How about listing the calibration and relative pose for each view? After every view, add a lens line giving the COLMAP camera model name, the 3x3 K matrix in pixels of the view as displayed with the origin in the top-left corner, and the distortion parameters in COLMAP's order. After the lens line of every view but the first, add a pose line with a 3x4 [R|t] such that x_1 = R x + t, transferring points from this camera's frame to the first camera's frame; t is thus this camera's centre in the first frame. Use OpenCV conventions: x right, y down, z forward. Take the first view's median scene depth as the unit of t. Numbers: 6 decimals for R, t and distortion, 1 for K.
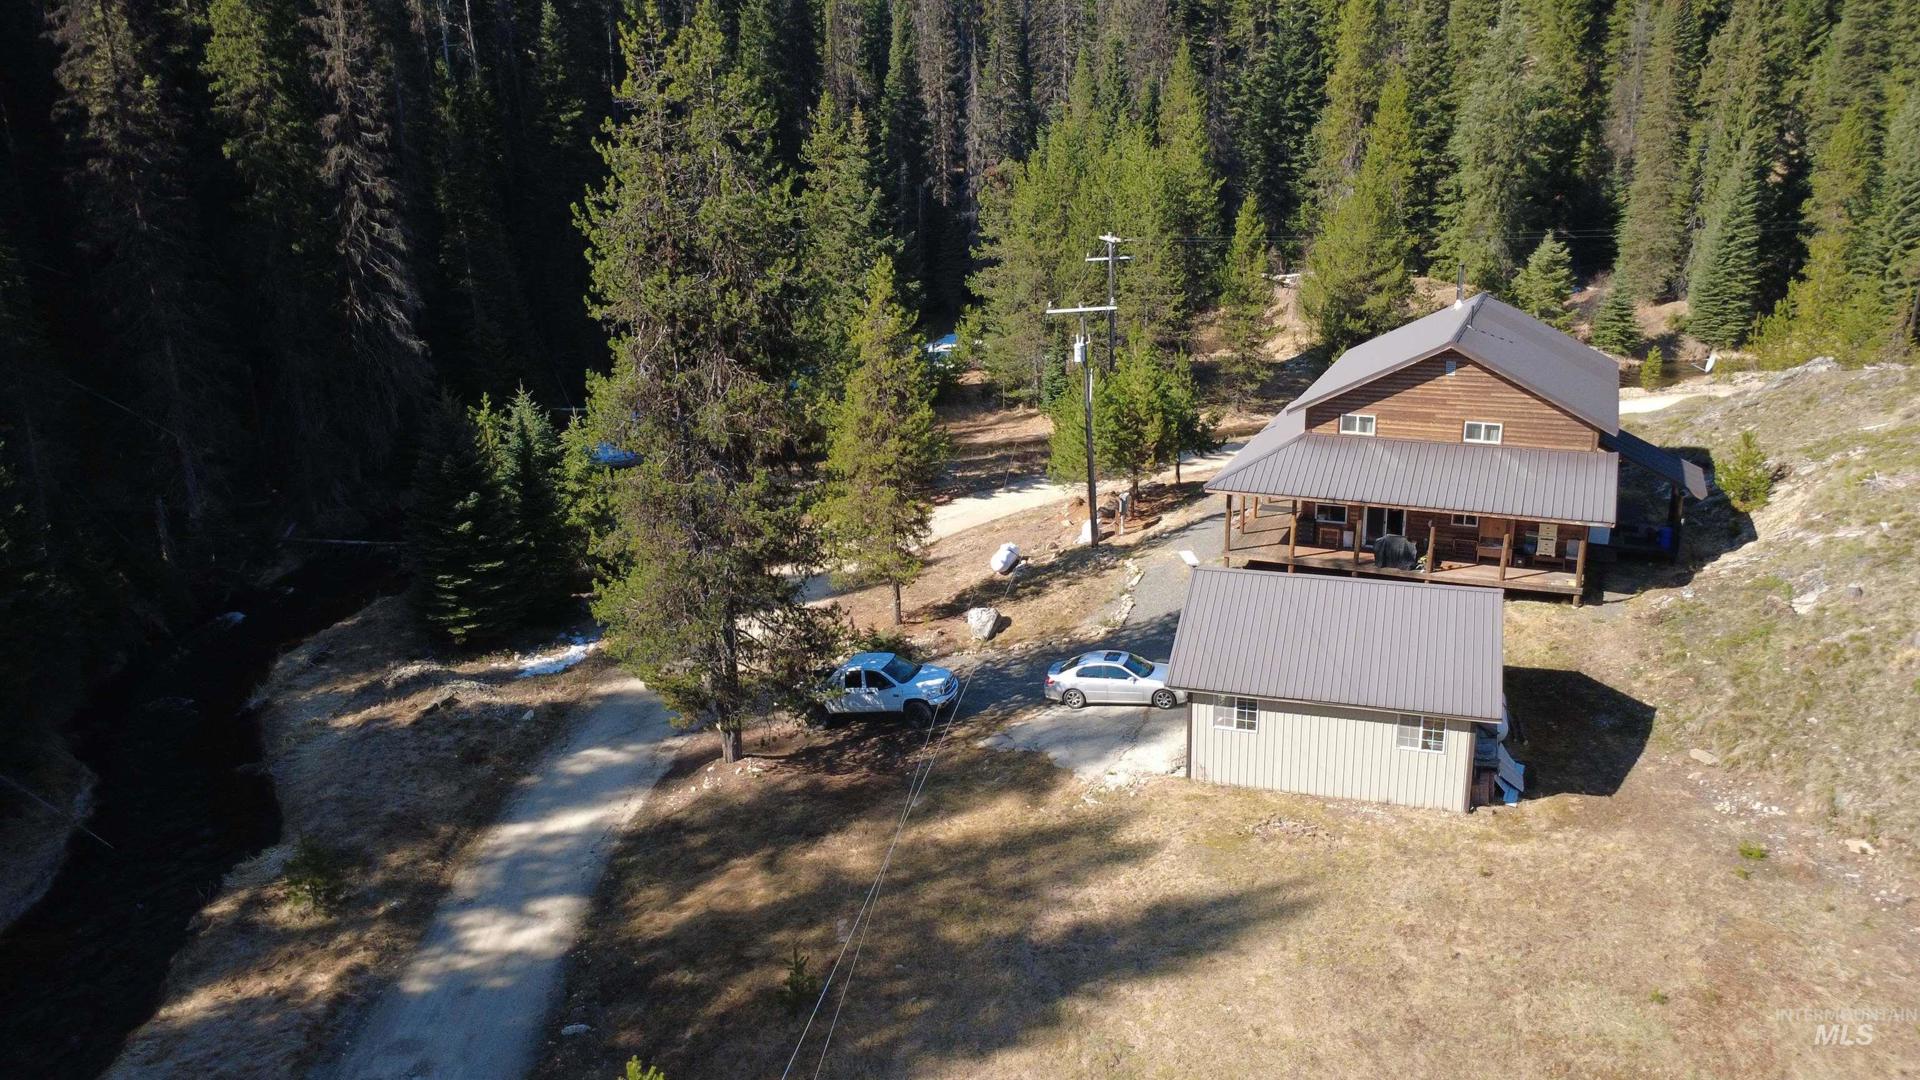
lens RADIAL K [[1392.3, 0, 960.0], [0, 1392.3, 540.0], [0, 0, 1]] dist [-0.001944, 0.002817]
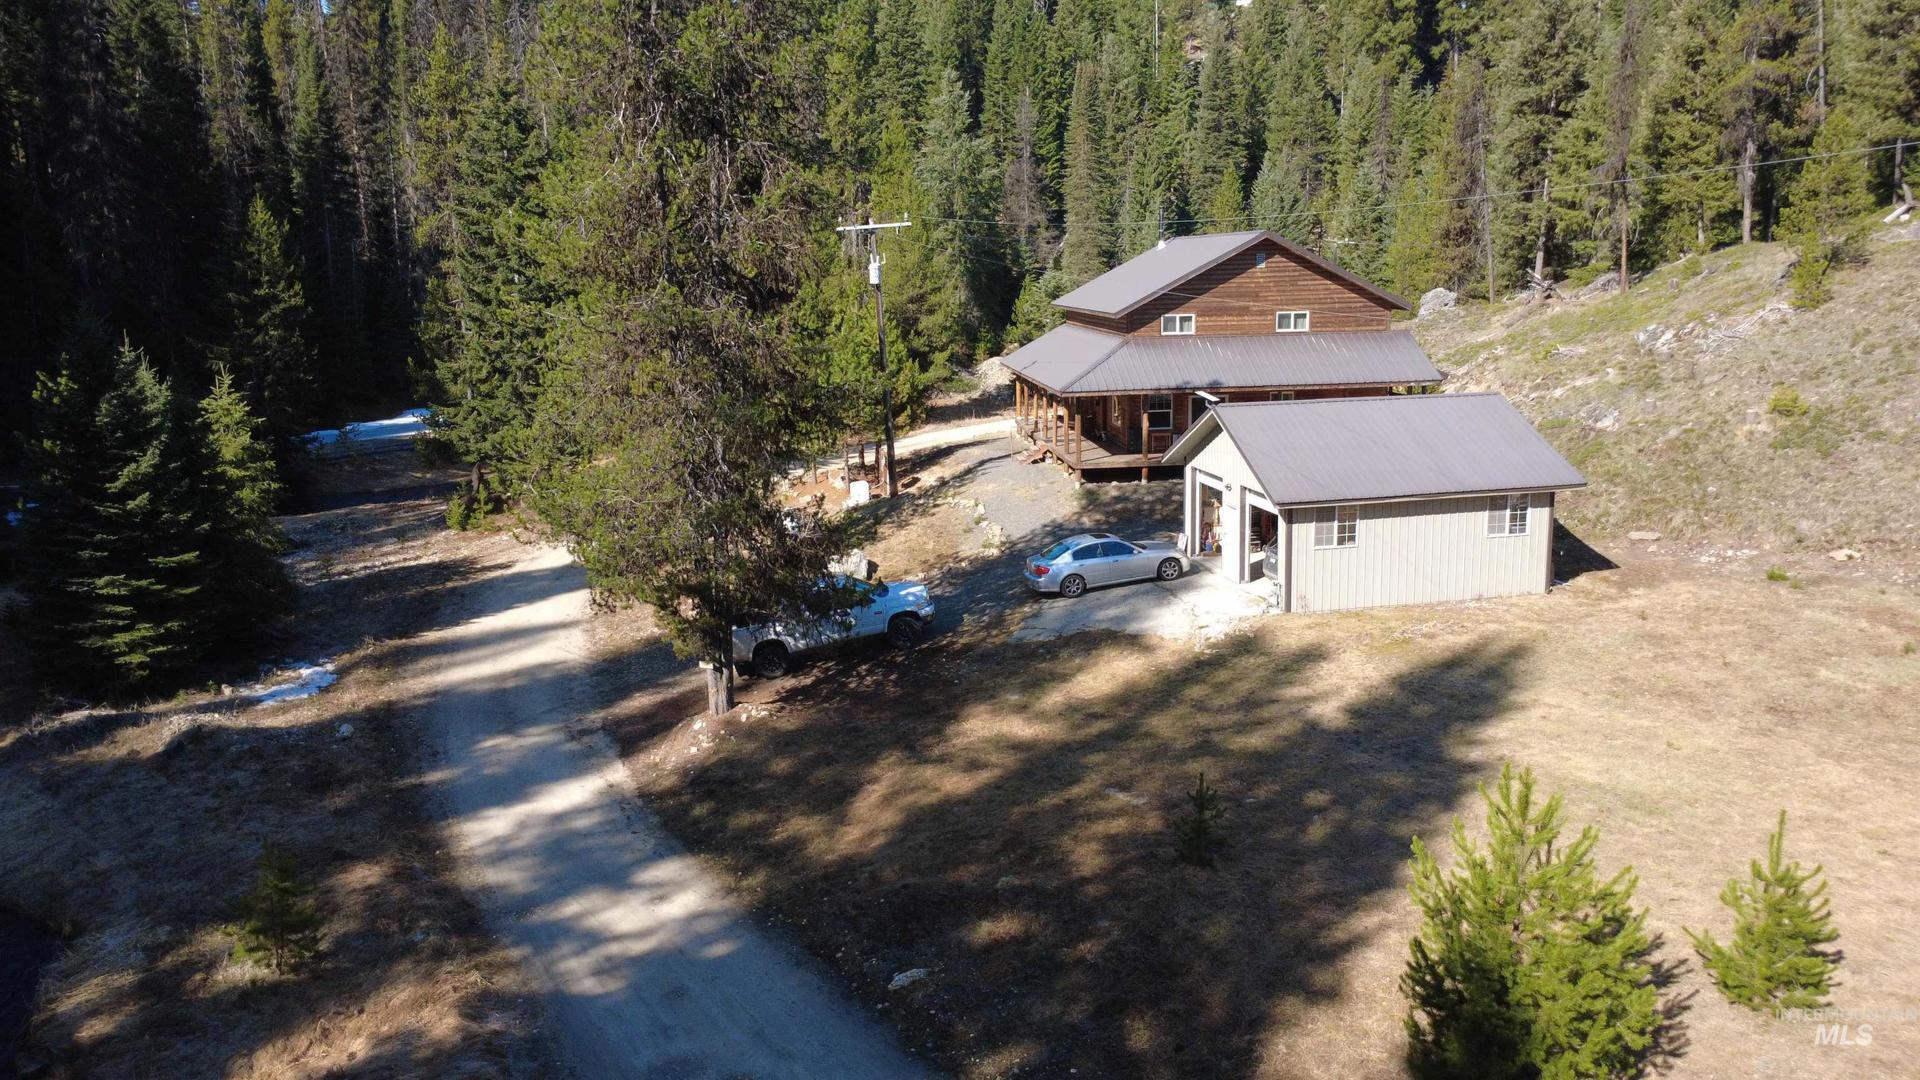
lens RADIAL K [[1392.3, 0, 960.0], [0, 1392.3, 540.0], [0, 0, 1]] dist [-0.001944, 0.002817]
pose [[0.865332, -0.090991, 0.492871, -0.310384], [0.148196, 0.985863, -0.078182, 0.108634], [-0.478789, 0.140695, 0.866583, 0.203384]]
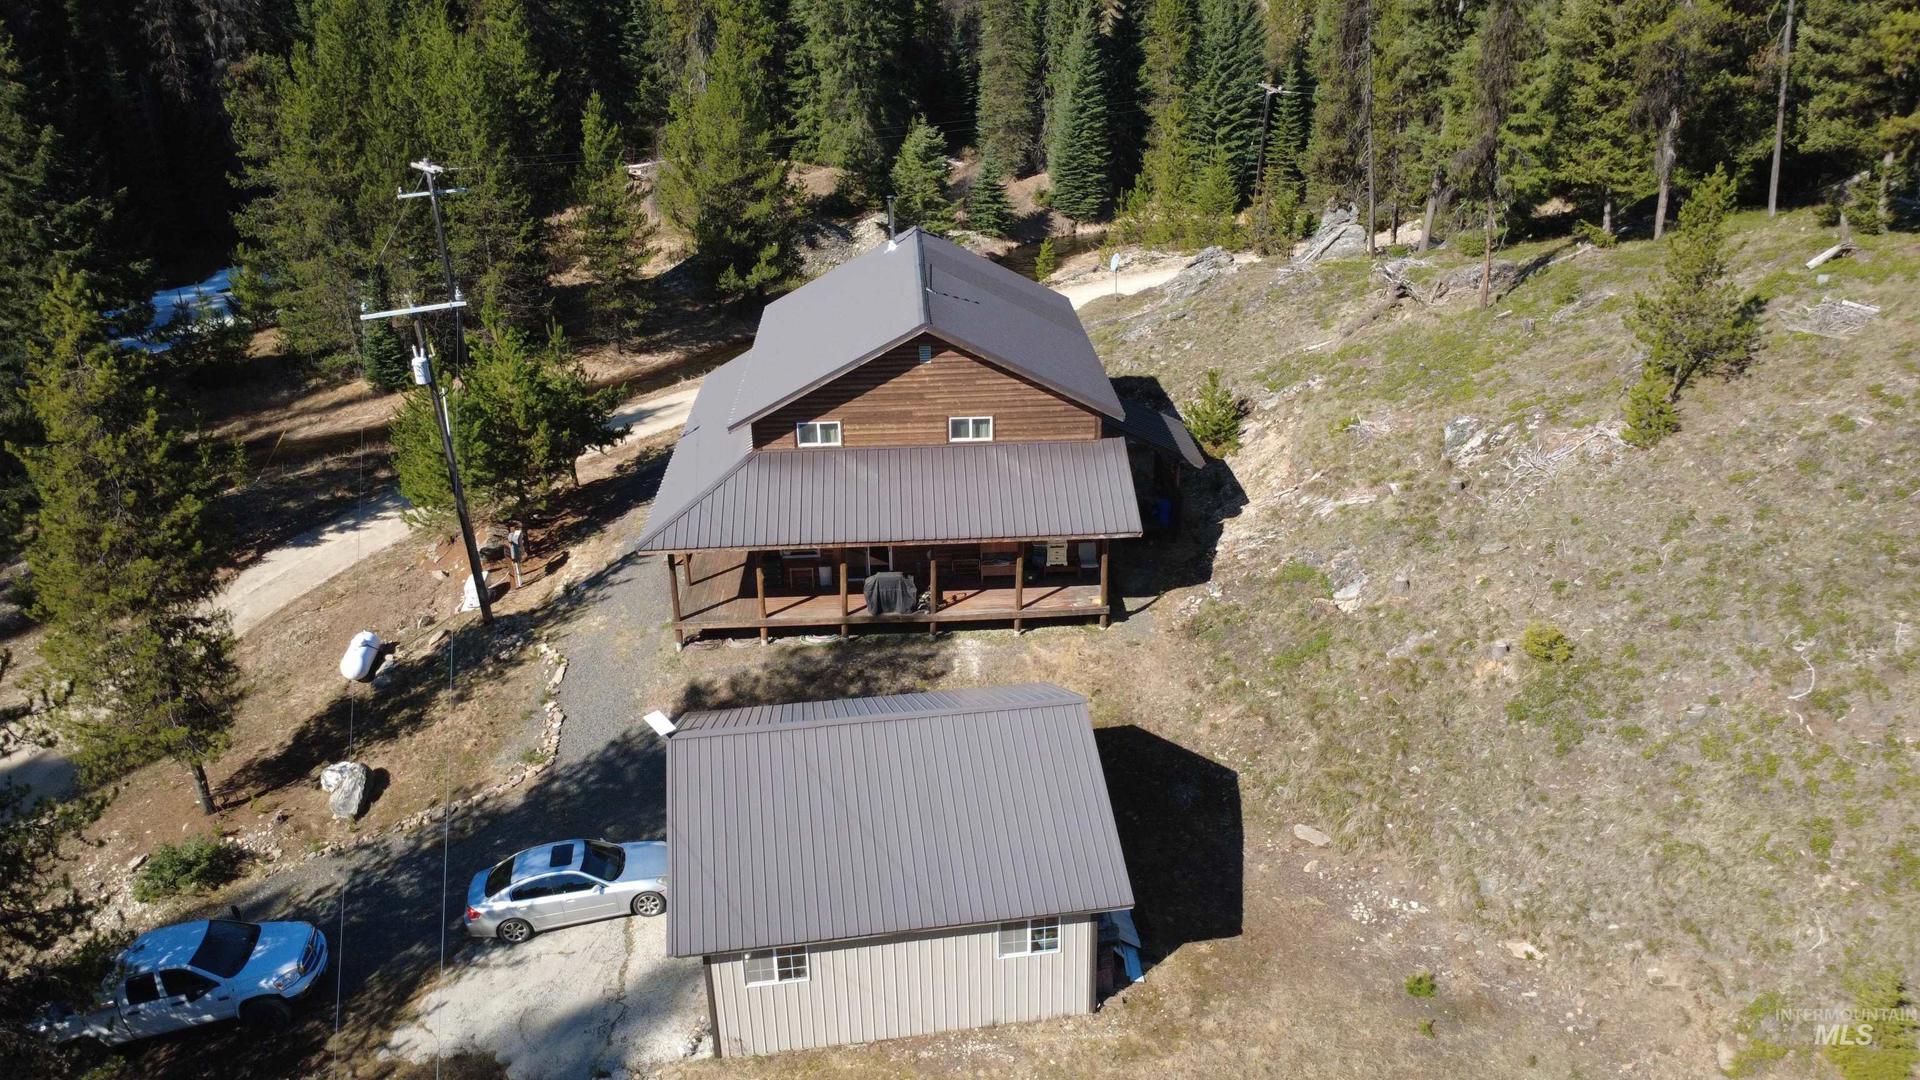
lens RADIAL K [[1392.3, 0, 960.0], [0, 1392.3, 540.0], [0, 0, 1]] dist [-0.001944, 0.002817]
pose [[0.891754, -0.172674, 0.418281, 0.018561], [0.128860, 0.982964, 0.131064, -0.101827], [-0.433787, -0.062977, 0.898812, 0.232284]]
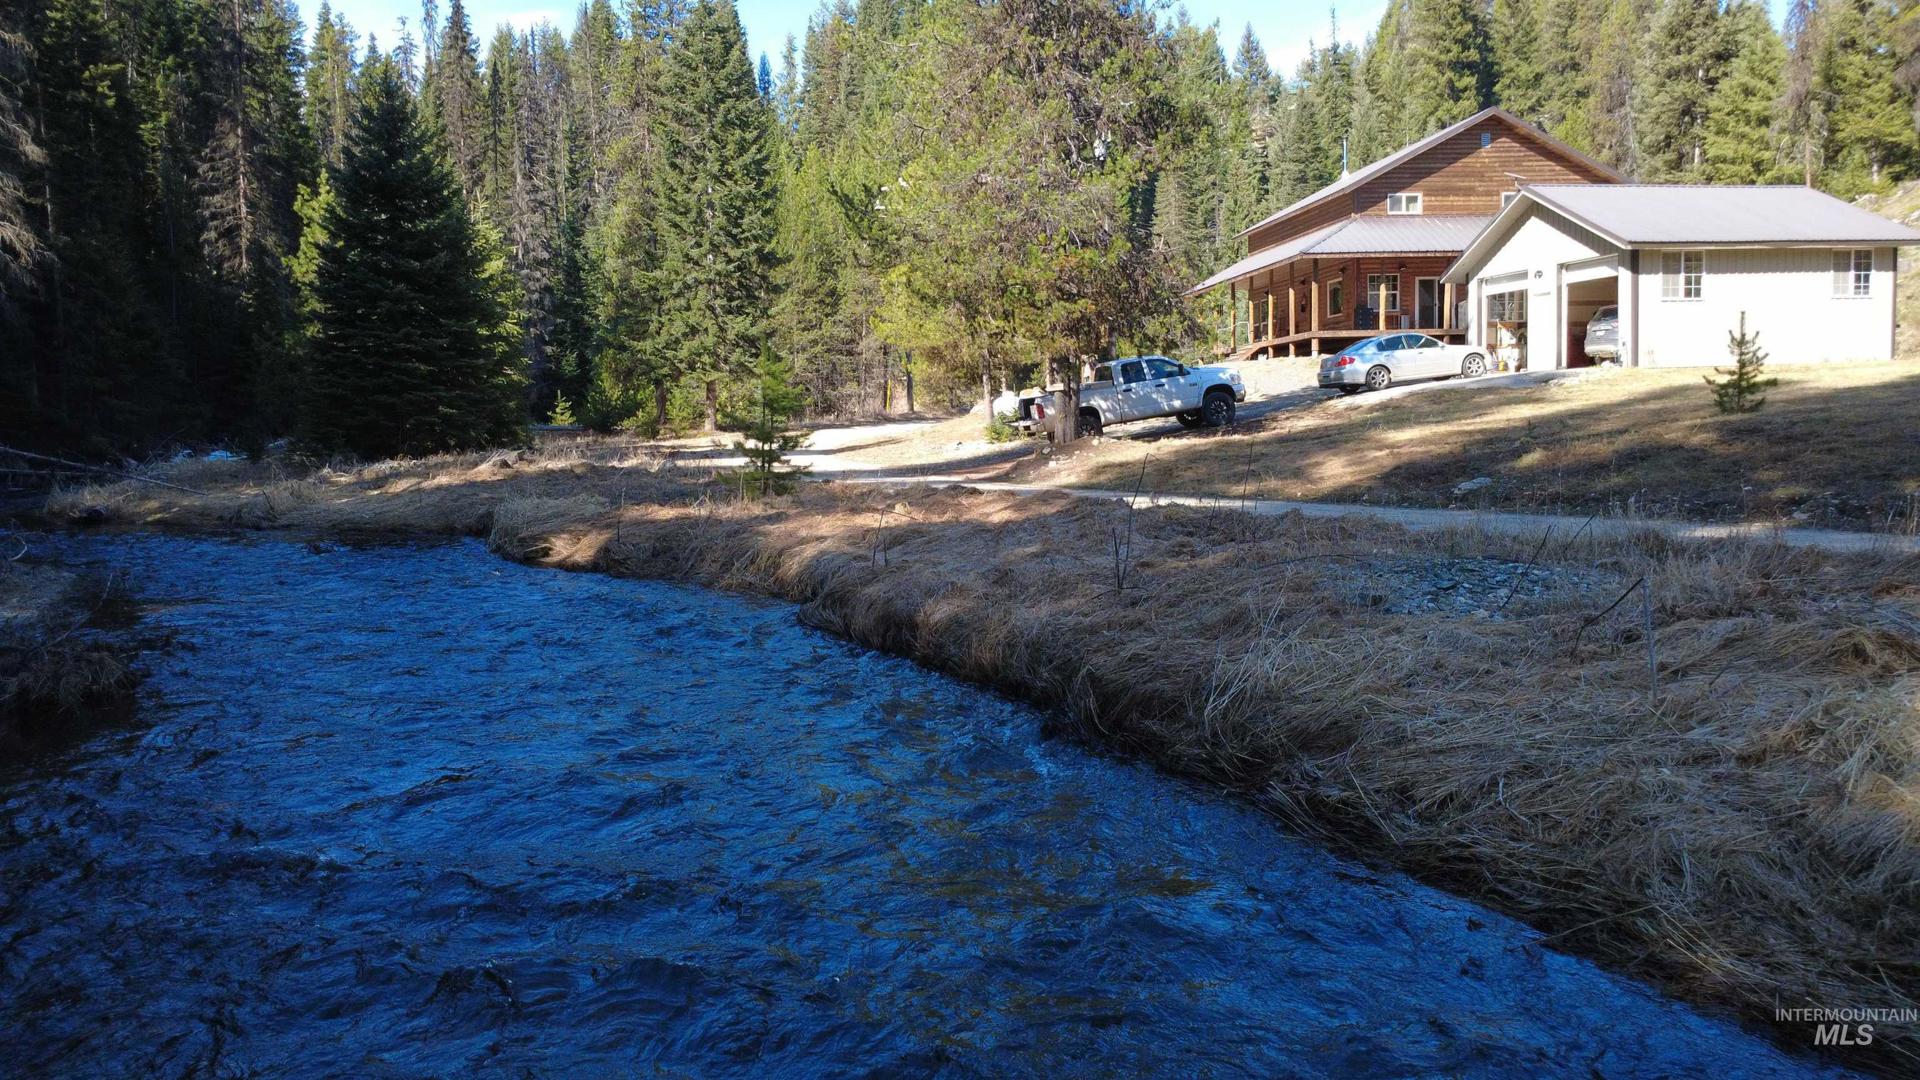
lens RADIAL K [[1392.3, 0, 960.0], [0, 1392.3, 540.0], [0, 0, 1]] dist [-0.001944, 0.002817]
pose [[0.867216, -0.039366, 0.496373, -0.423109], [0.151200, 0.970618, -0.187186, 0.248483], [-0.474420, 0.237383, 0.847688, 0.325290]]
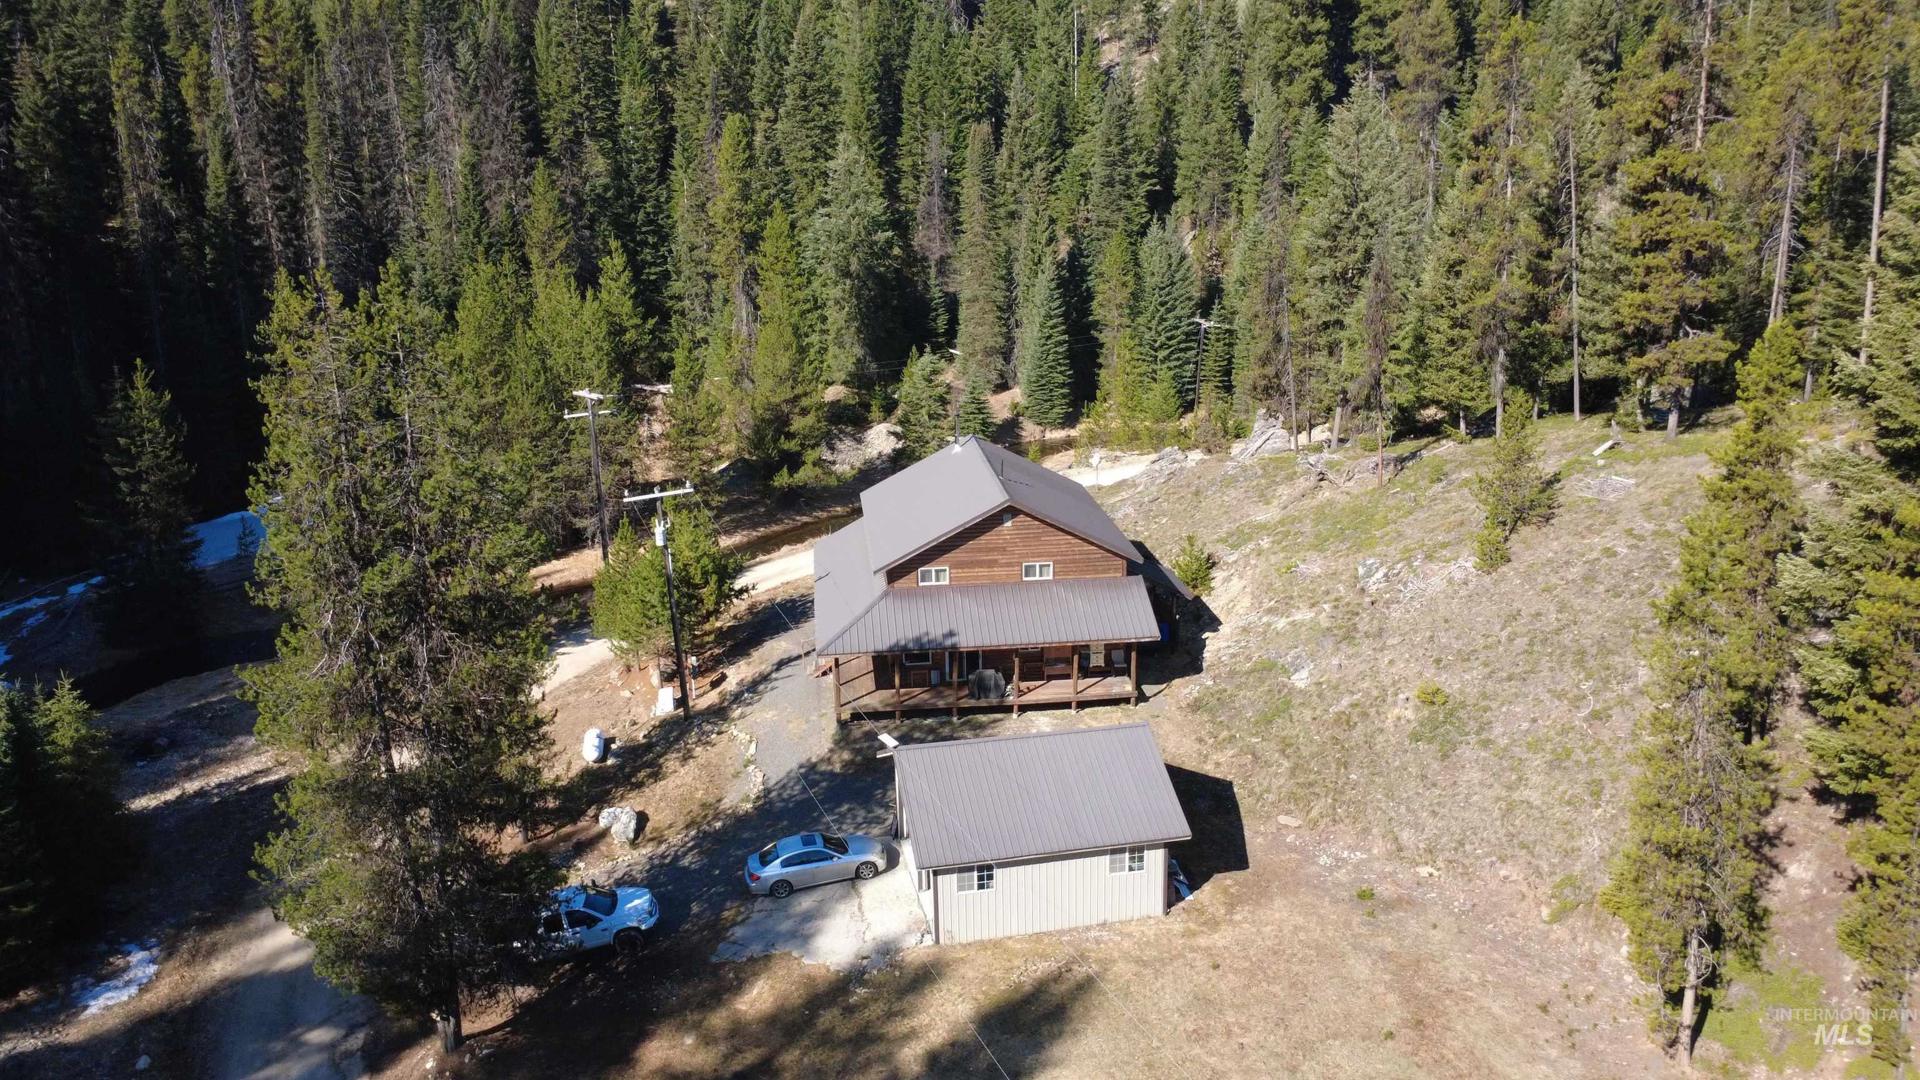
lens RADIAL K [[1392.3, 0, 960.0], [0, 1392.3, 540.0], [0, 0, 1]] dist [-0.001944, 0.002817]
pose [[0.863970, -0.124515, 0.487905, -0.209764], [0.144734, 0.989463, -0.003777, -0.091228], [-0.482294, 0.073879, 0.872889, 0.007197]]
